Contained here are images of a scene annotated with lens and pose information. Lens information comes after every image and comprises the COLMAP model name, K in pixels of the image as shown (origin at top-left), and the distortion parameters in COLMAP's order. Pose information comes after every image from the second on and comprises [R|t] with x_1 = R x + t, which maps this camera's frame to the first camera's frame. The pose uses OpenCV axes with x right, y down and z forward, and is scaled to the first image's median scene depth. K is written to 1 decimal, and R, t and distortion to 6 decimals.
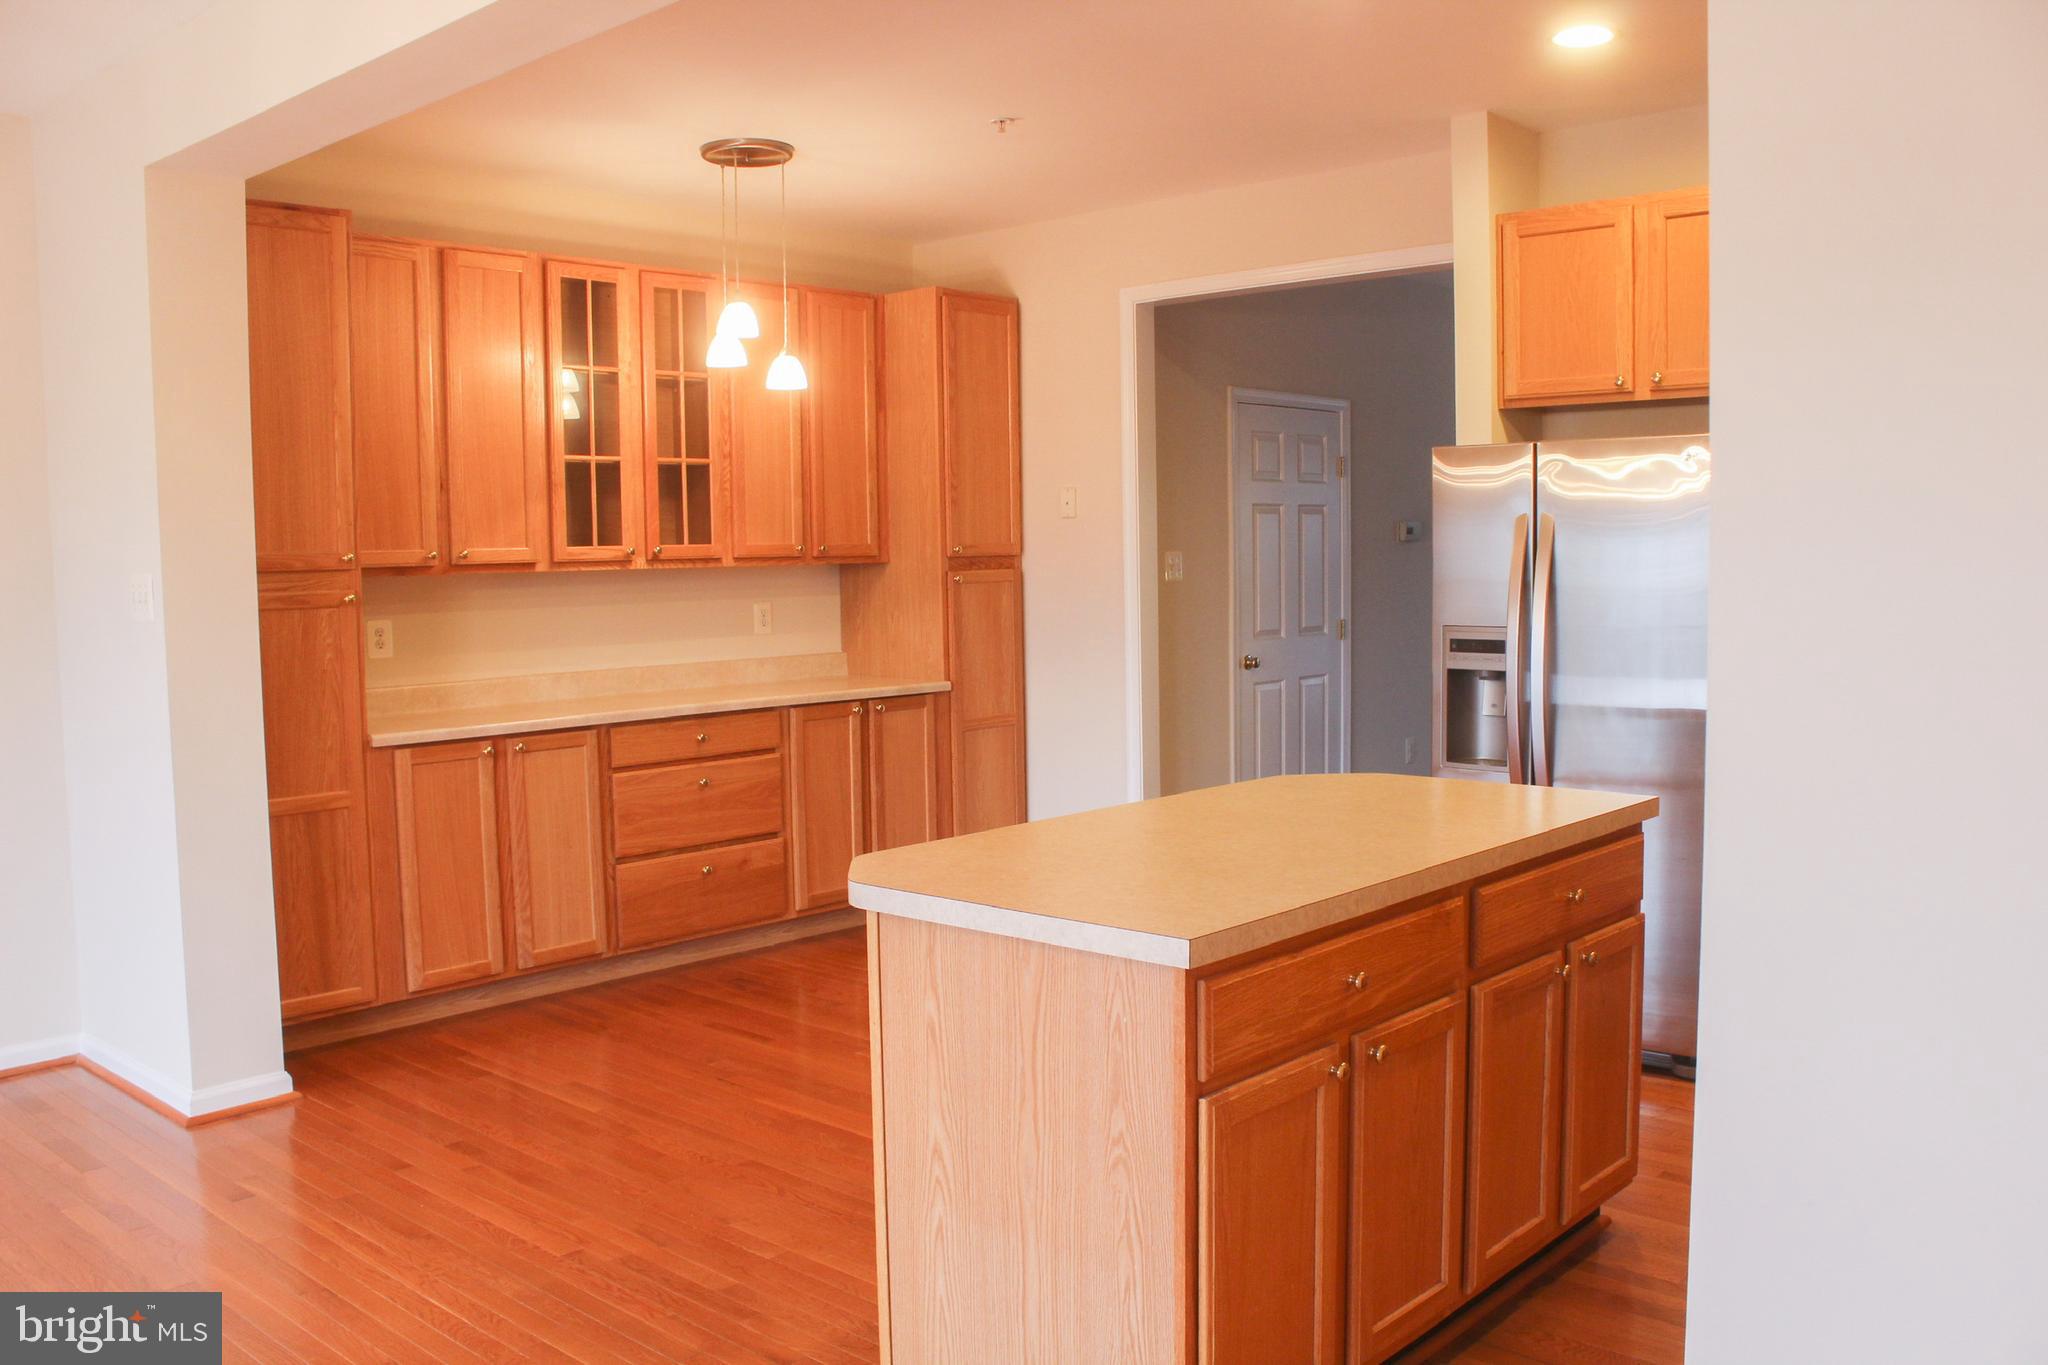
lens RADIAL K [[1727.5, 0, 1024.0], [0, 1727.5, 682.5], [0, 0, 1]] dist [-0.160534, 0.146863]
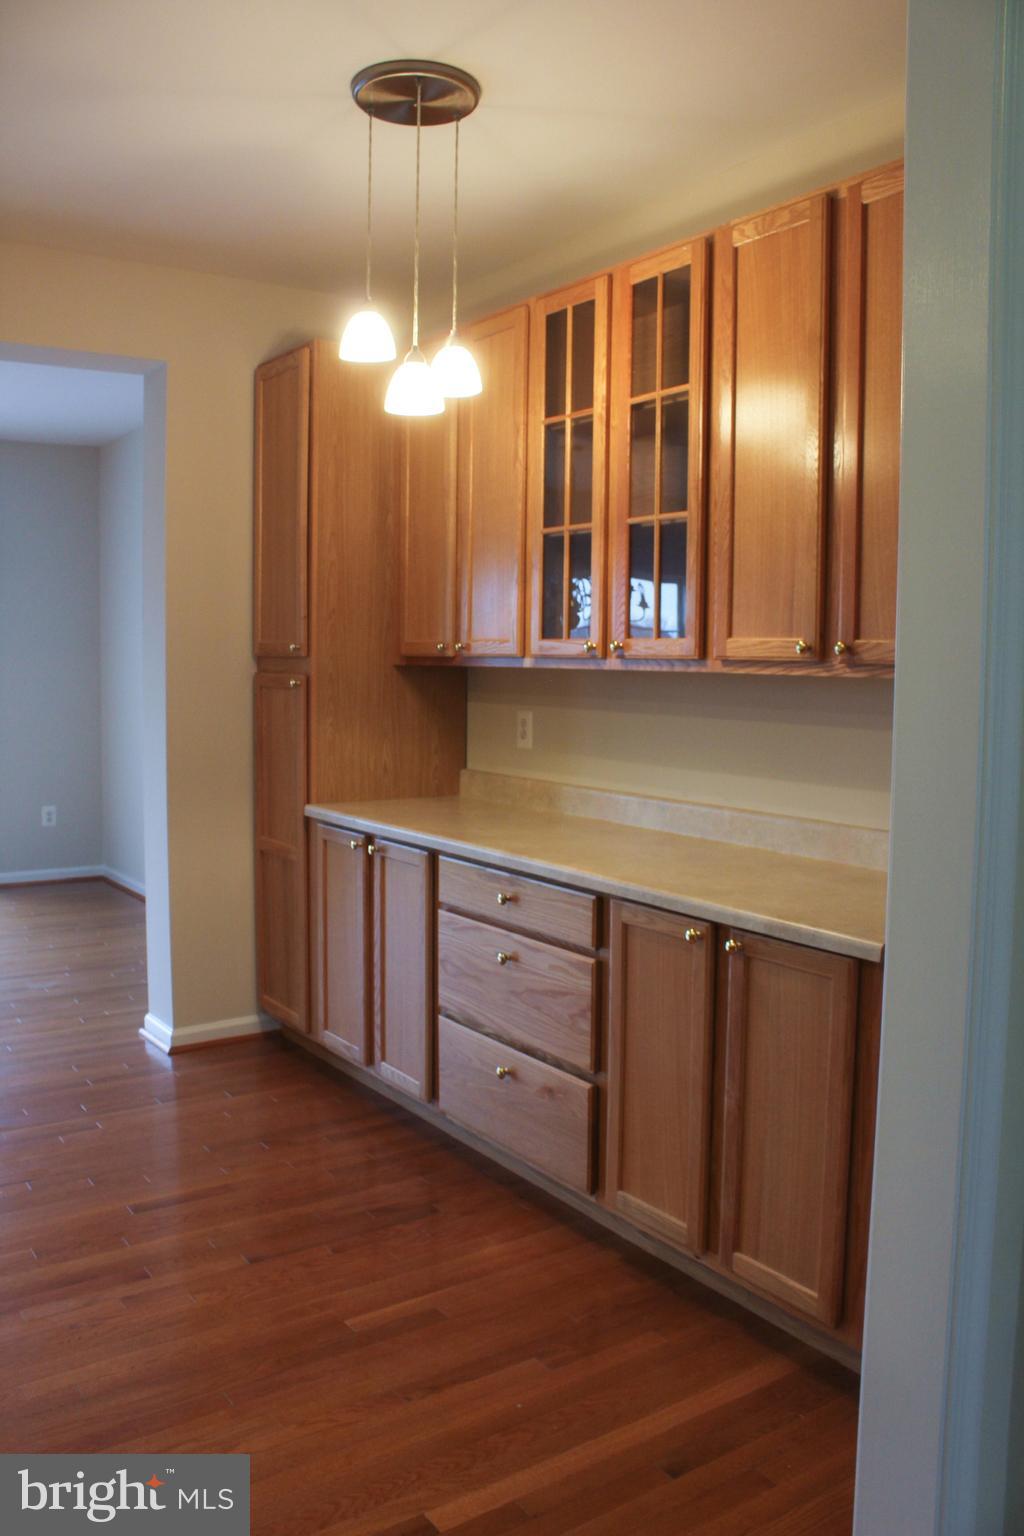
lens RADIAL K [[1295.7, 0, 512.0], [0, 1295.7, 768.0], [0, 0, 1]] dist [-0.160534, 0.146863]
pose [[-0.223195, 0.105308, -0.969069, 0.351181], [-0.073671, 0.989482, 0.124494, -0.094156], [0.971986, 0.099179, -0.213089, 1.115345]]
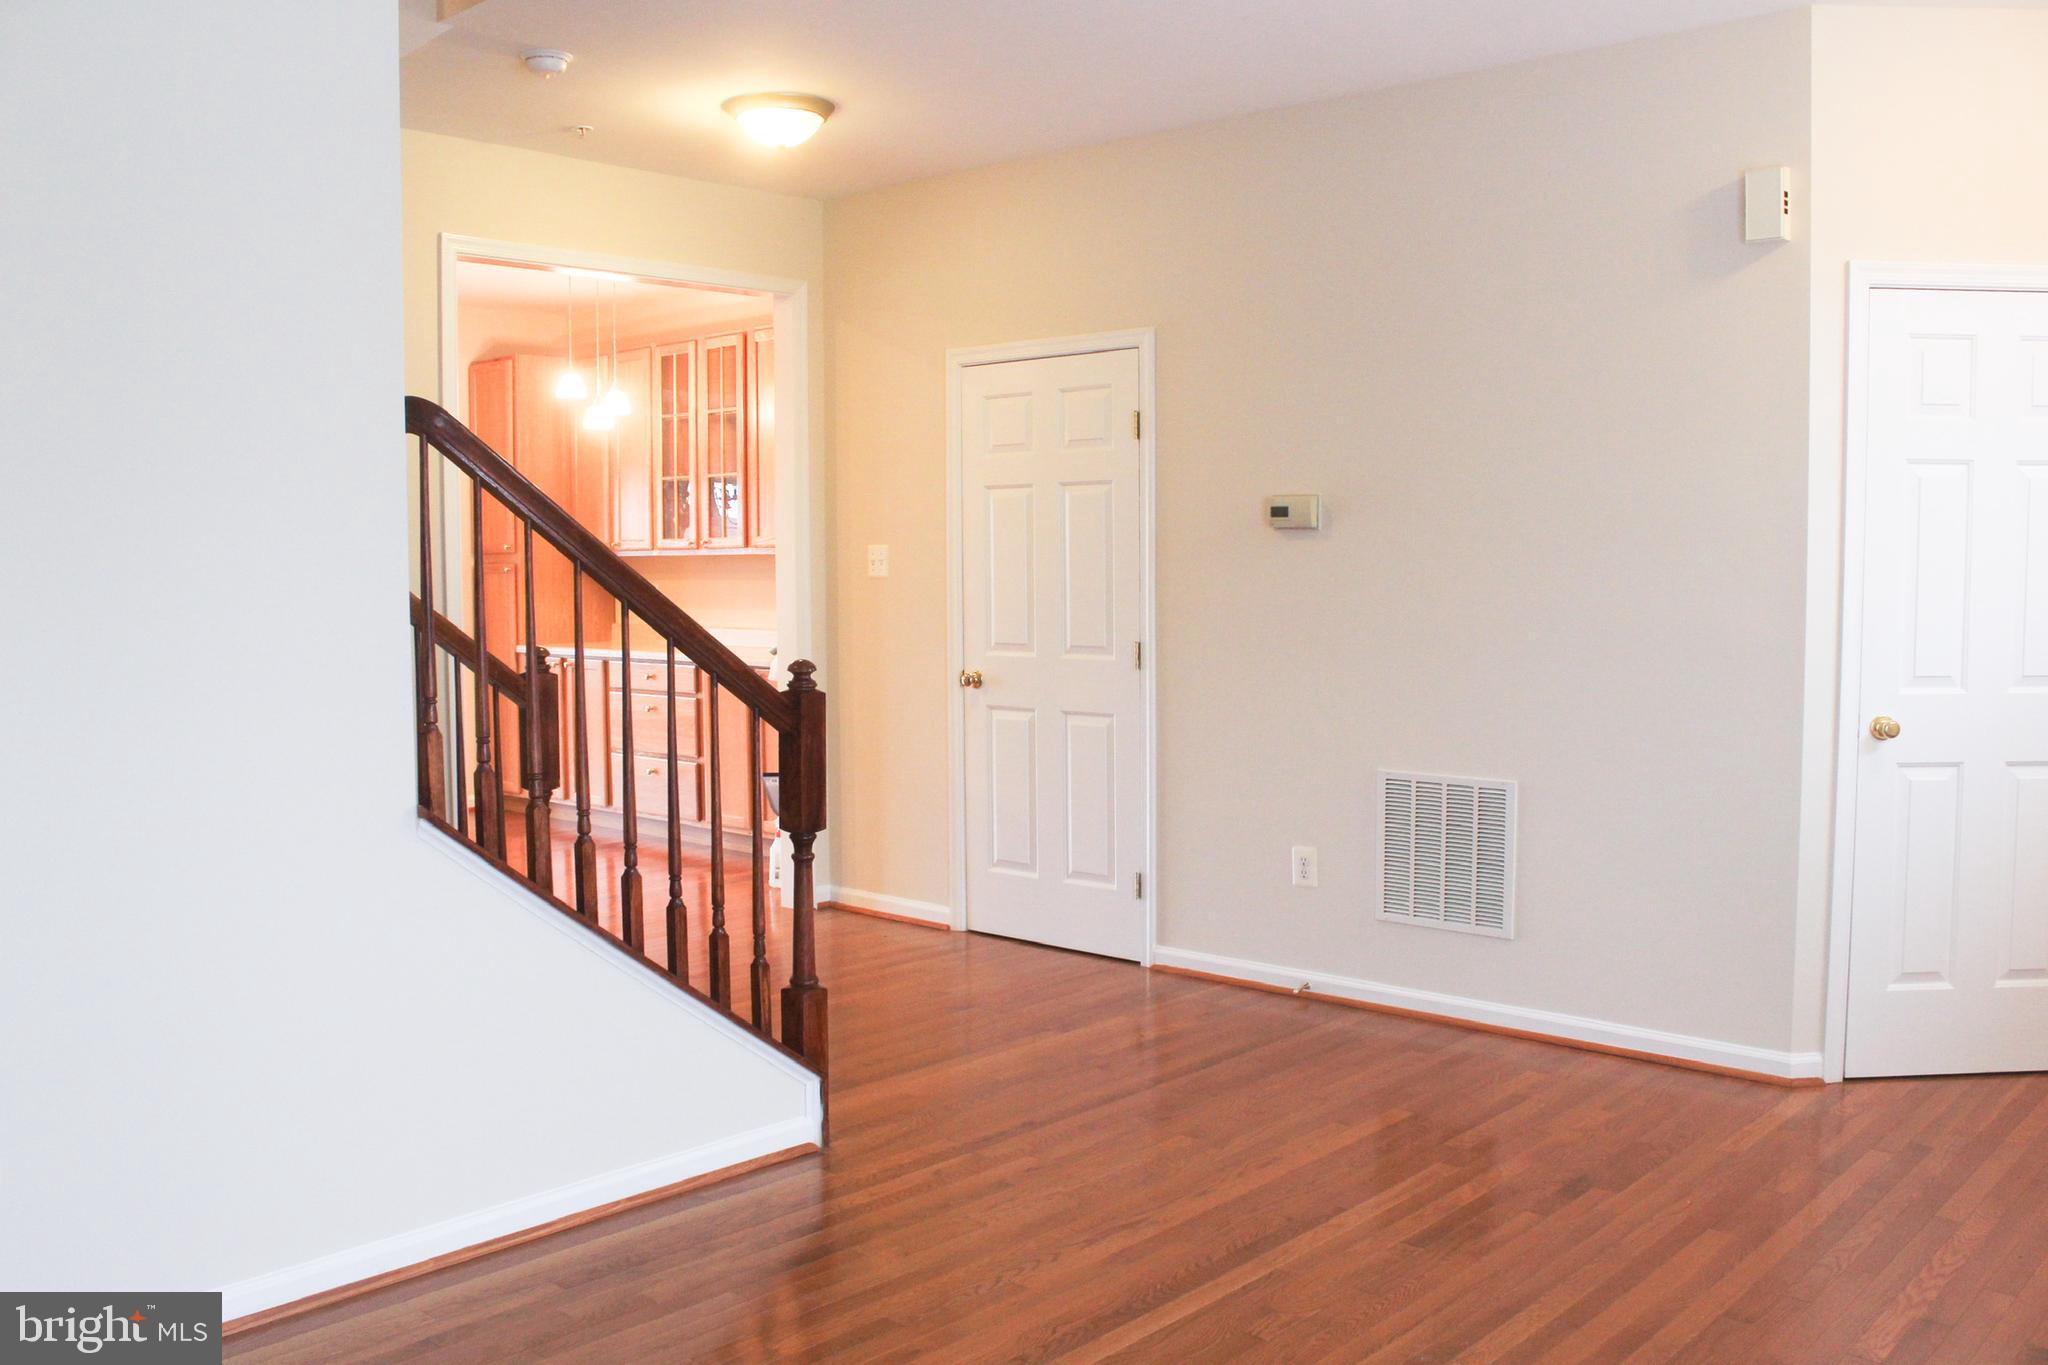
lens RADIAL K [[1727.5, 0, 1024.0], [0, 1727.5, 682.5], [0, 0, 1]] dist [-0.160534, 0.146863]
pose [[0.009272, 0.092449, -0.995674, 1.213075], [-0.064129, 0.993722, 0.091670, -0.111299], [0.997899, 0.063002, 0.015143, 1.284223]]
